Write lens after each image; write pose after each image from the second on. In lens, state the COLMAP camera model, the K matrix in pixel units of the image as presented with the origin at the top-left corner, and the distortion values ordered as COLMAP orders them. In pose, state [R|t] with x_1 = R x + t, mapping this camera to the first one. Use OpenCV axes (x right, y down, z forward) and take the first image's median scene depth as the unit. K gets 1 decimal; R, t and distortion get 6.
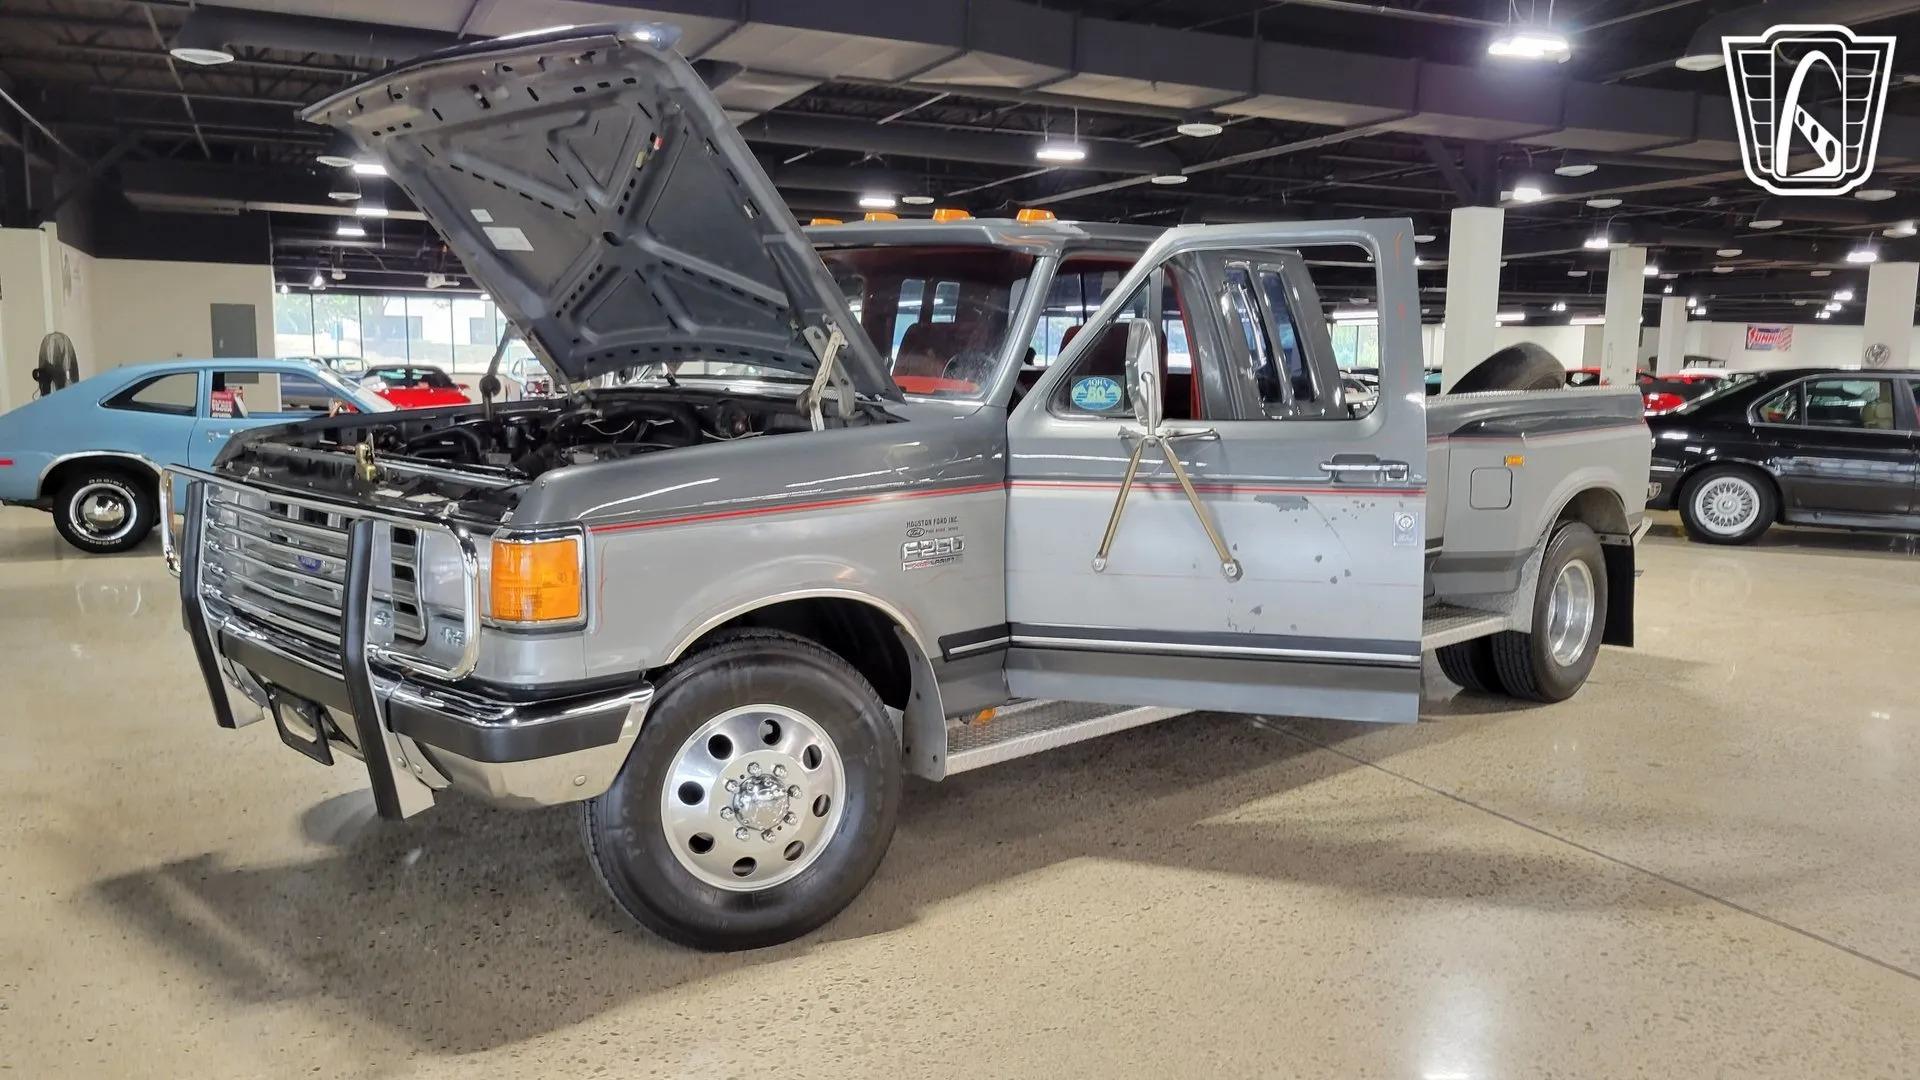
lens RADIAL K [[1407.3, 0, 963.6], [0, 1407.3, 538.8], [0, 0, 1]] dist [0.039085, -0.009448]
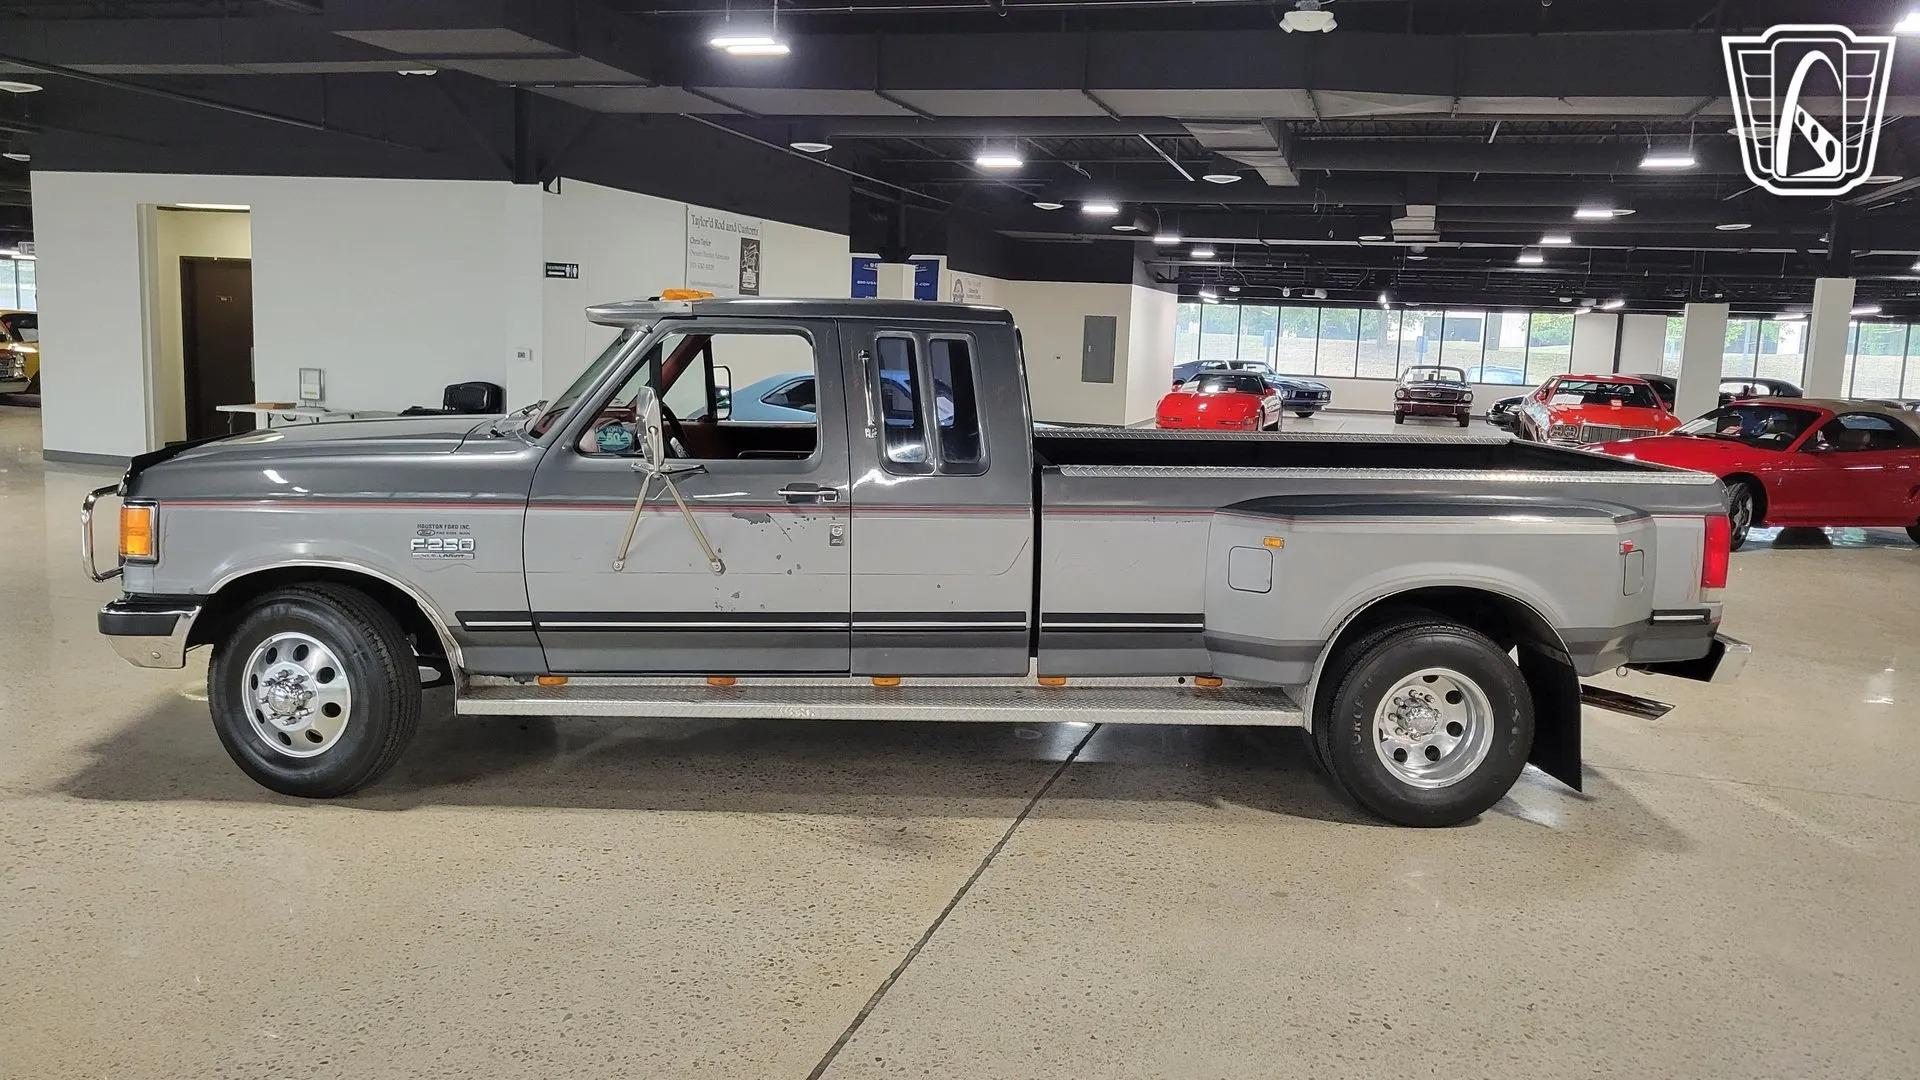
lens RADIAL K [[1404.5, 0, 976.1], [0, 1404.5, 502.4], [0, 0, 1]] dist [0.037813, -0.007358]
pose [[0.769229, 0.091121, -0.632443, 1.004617], [-0.108175, 0.994064, 0.011652, -0.083498], [0.629750, 0.059451, 0.774519, 0.216577]]
